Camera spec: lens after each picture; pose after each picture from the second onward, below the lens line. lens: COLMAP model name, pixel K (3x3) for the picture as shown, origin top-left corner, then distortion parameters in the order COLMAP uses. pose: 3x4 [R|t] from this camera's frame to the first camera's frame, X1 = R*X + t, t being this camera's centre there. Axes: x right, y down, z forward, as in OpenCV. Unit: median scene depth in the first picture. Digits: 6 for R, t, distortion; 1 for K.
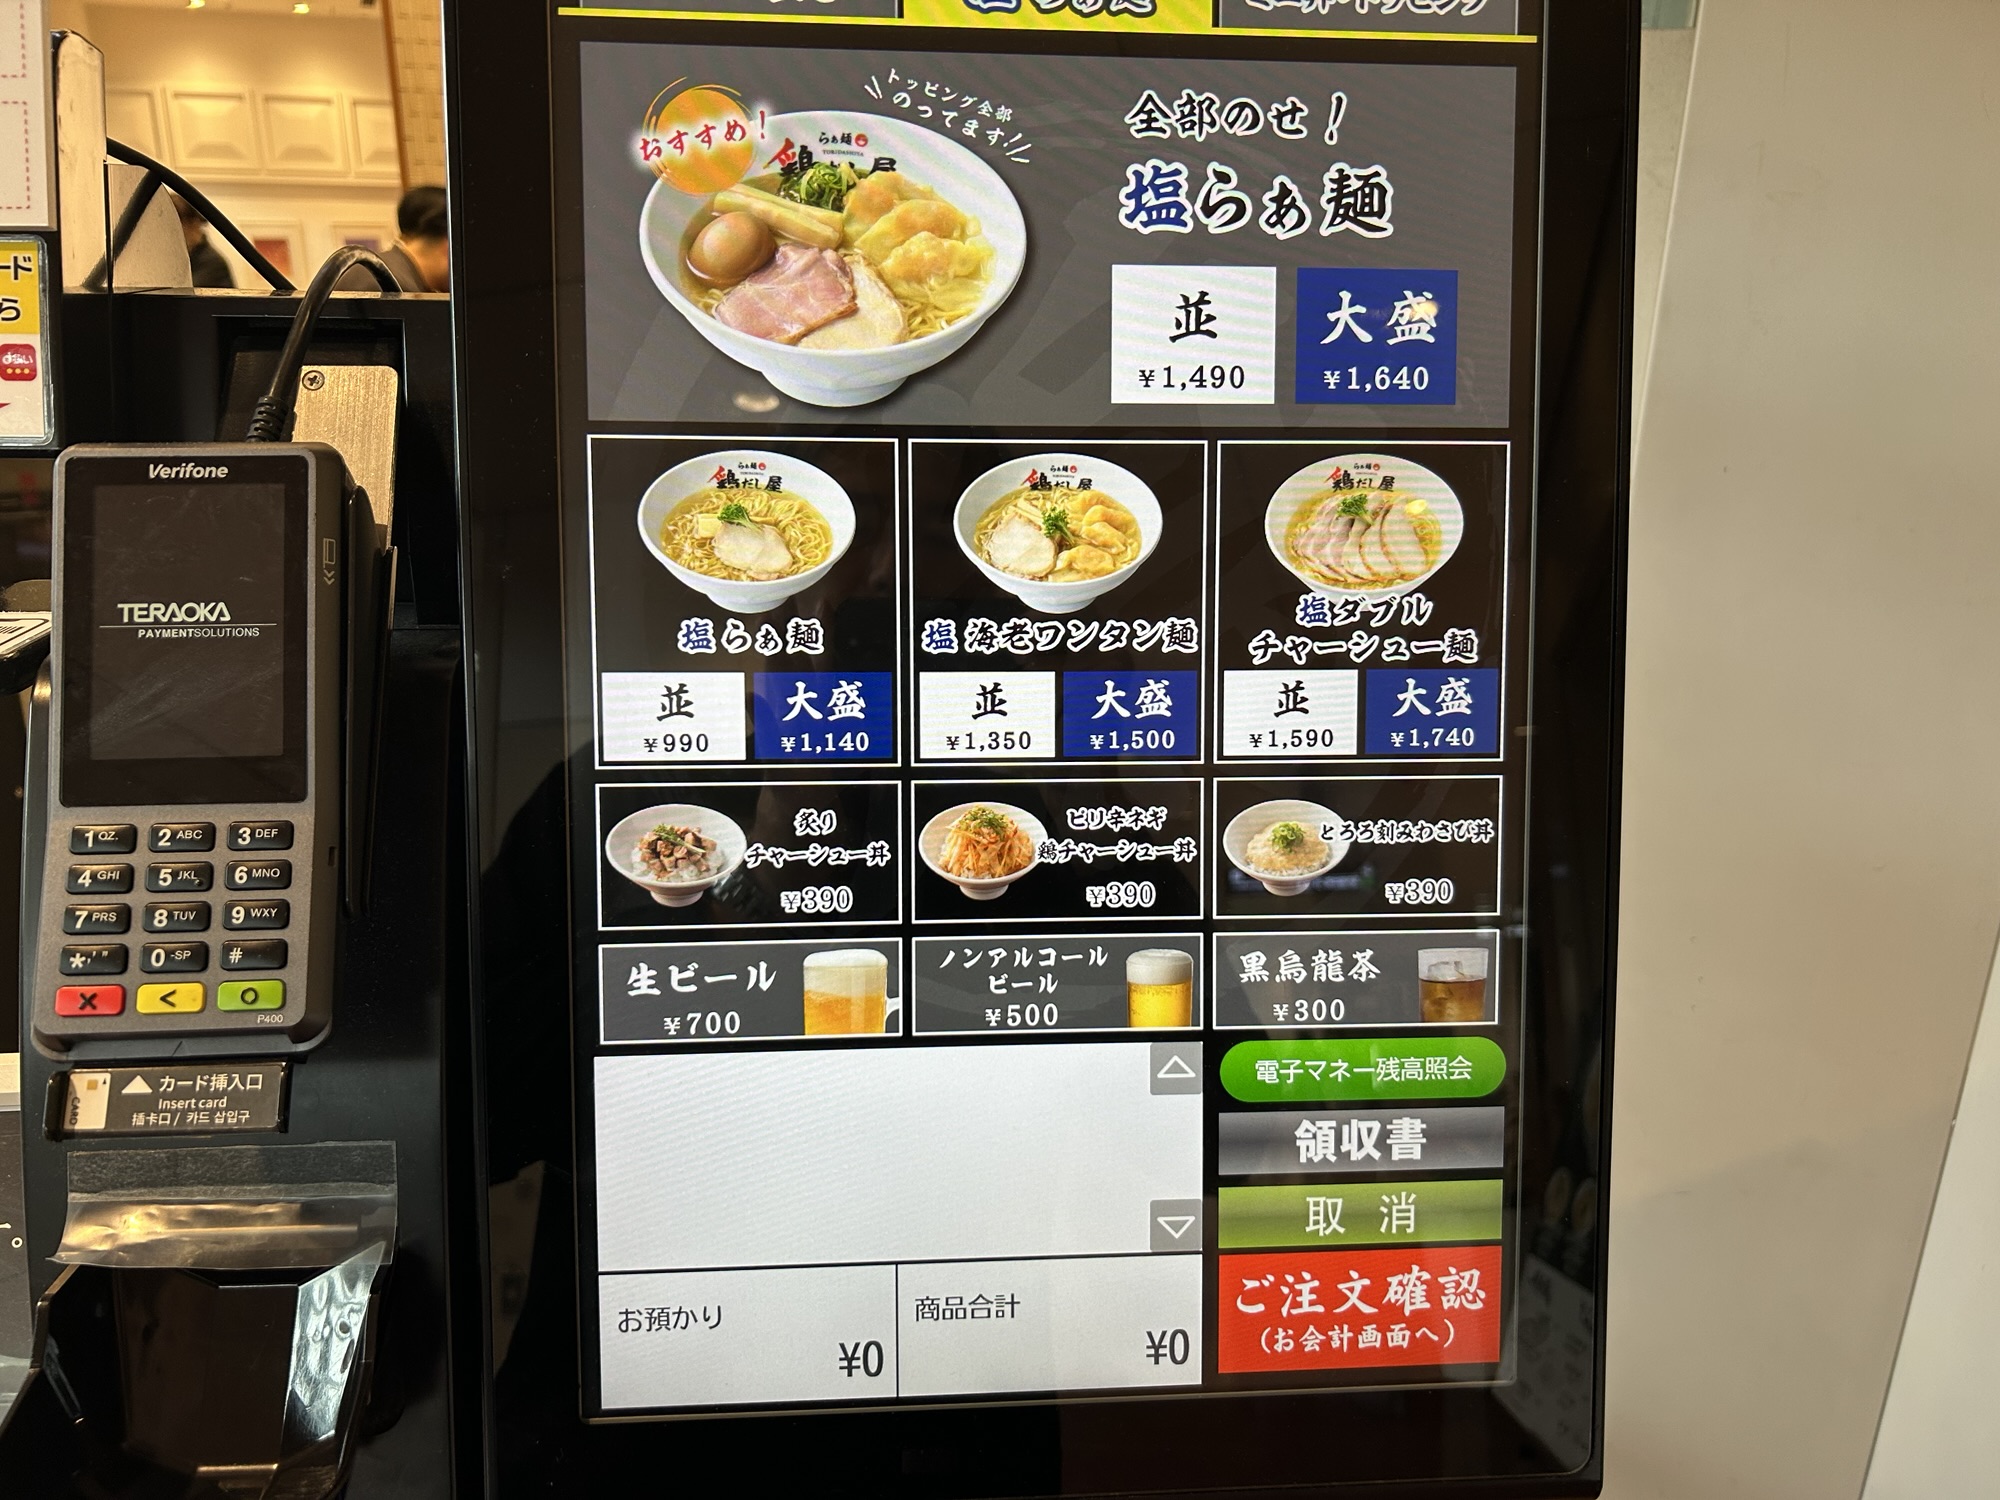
lens RADIAL K [[1630.6, 0, 993.6], [0, 1630.6, 768.9], [0, 0, 1]] dist [0.031892, -0.065225]
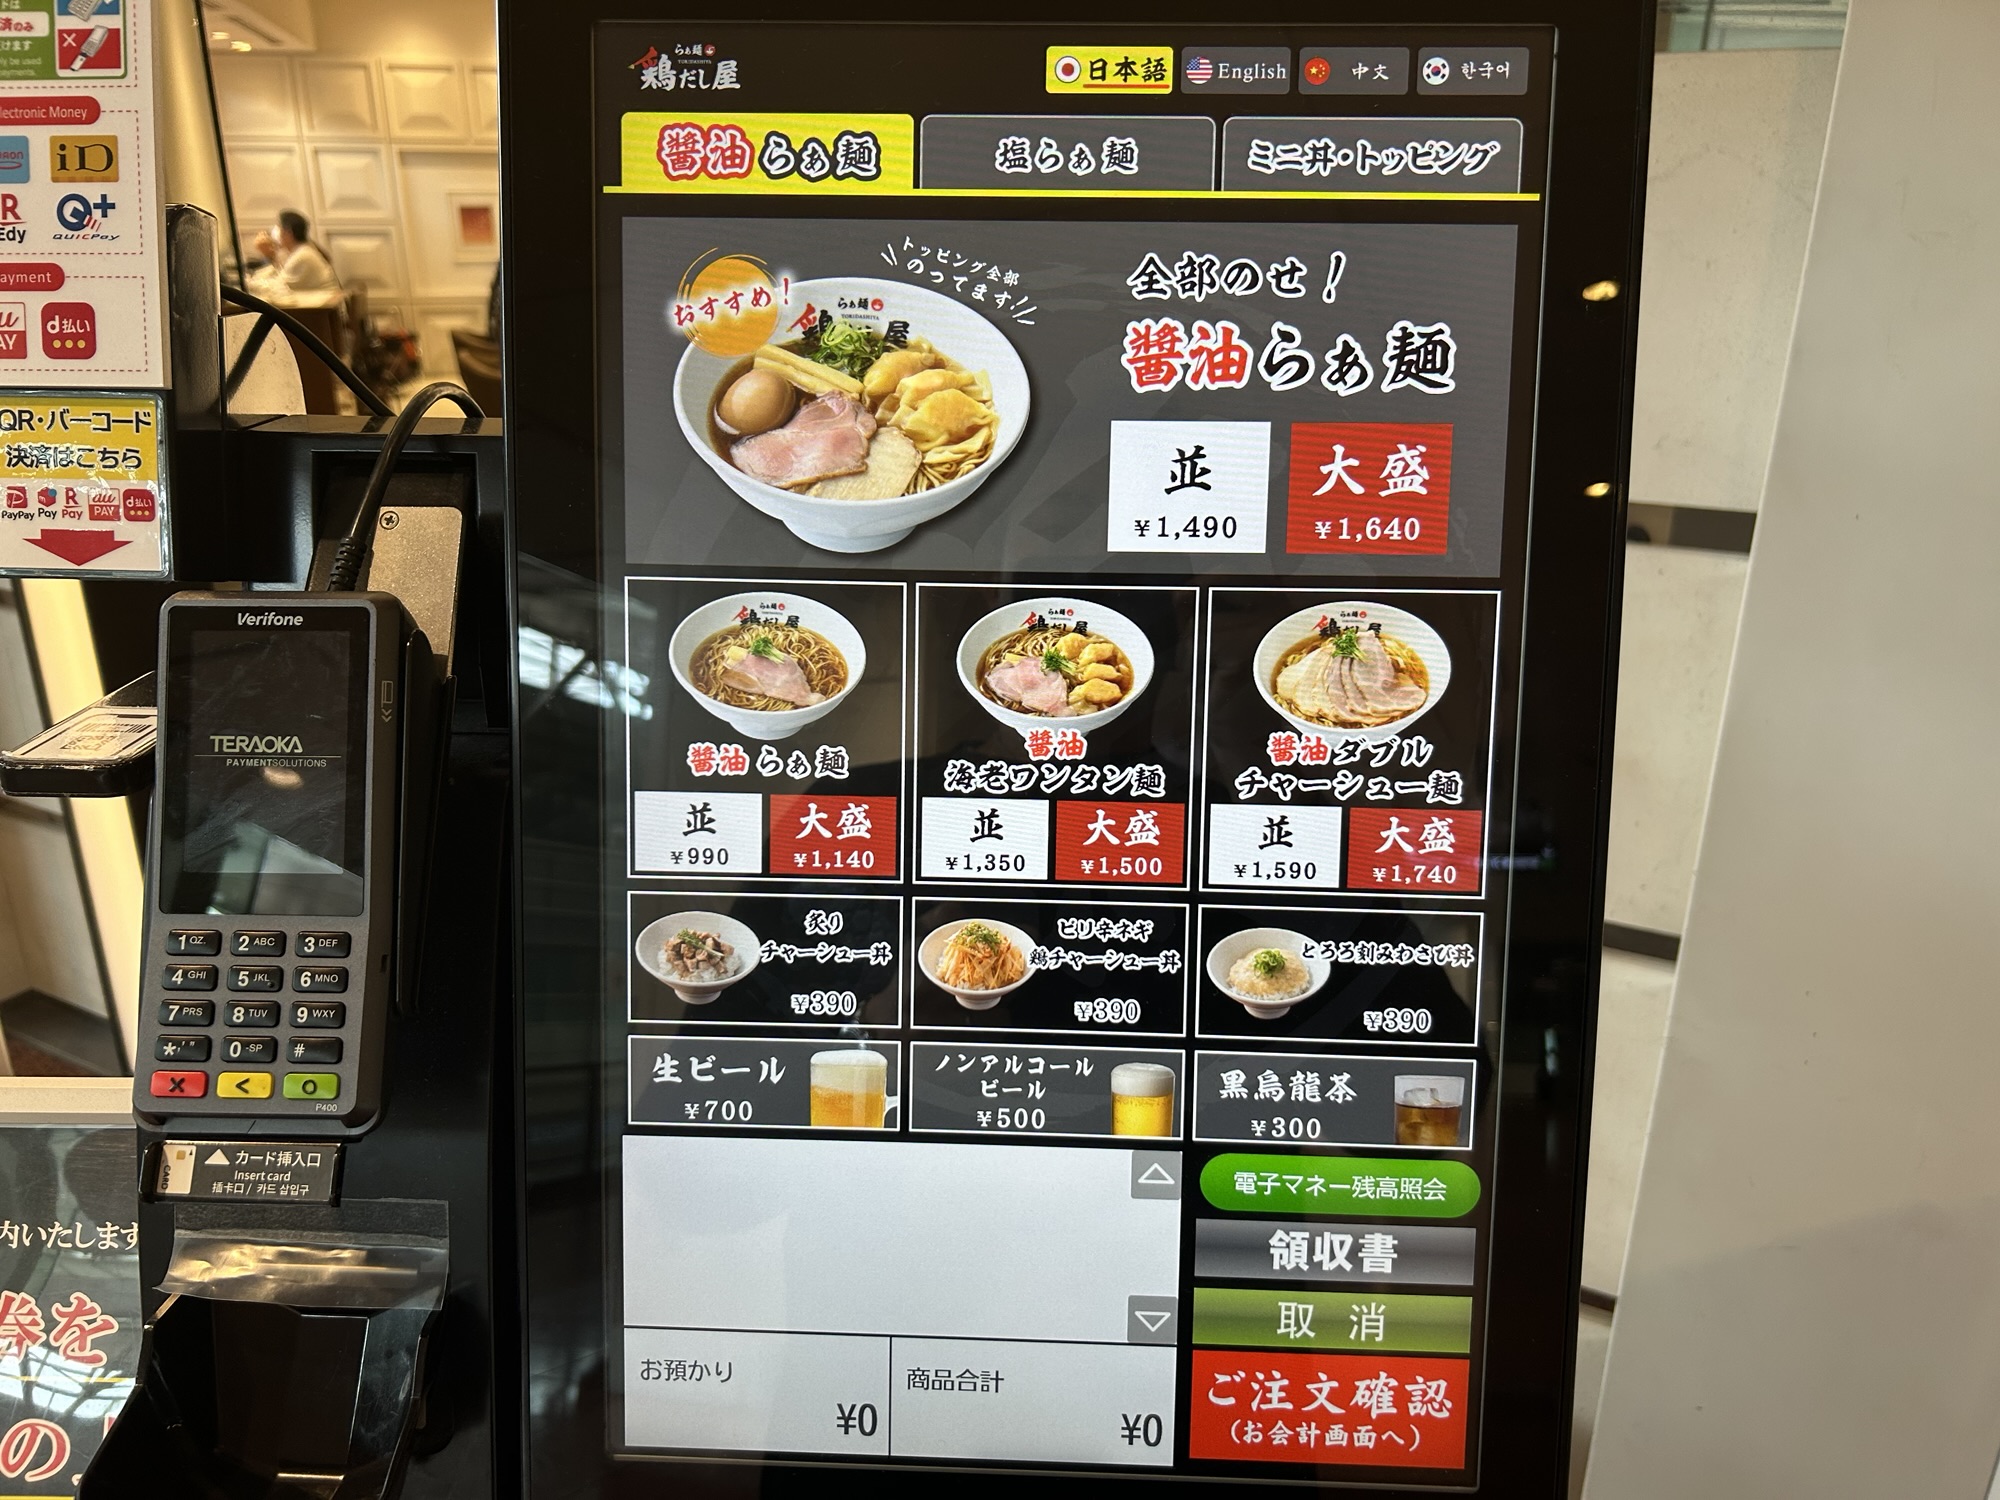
lens RADIAL K [[1657.6, 0, 1000.0], [0, 1657.6, 750.0], [0, 0, 1]] dist [0.007631, -0.014107]
pose [[0.991850, 0.032707, -0.123142, 0.138590], [-0.028233, 0.998882, 0.037904, -0.133574], [0.124244, -0.034118, 0.991665, -0.073026]]
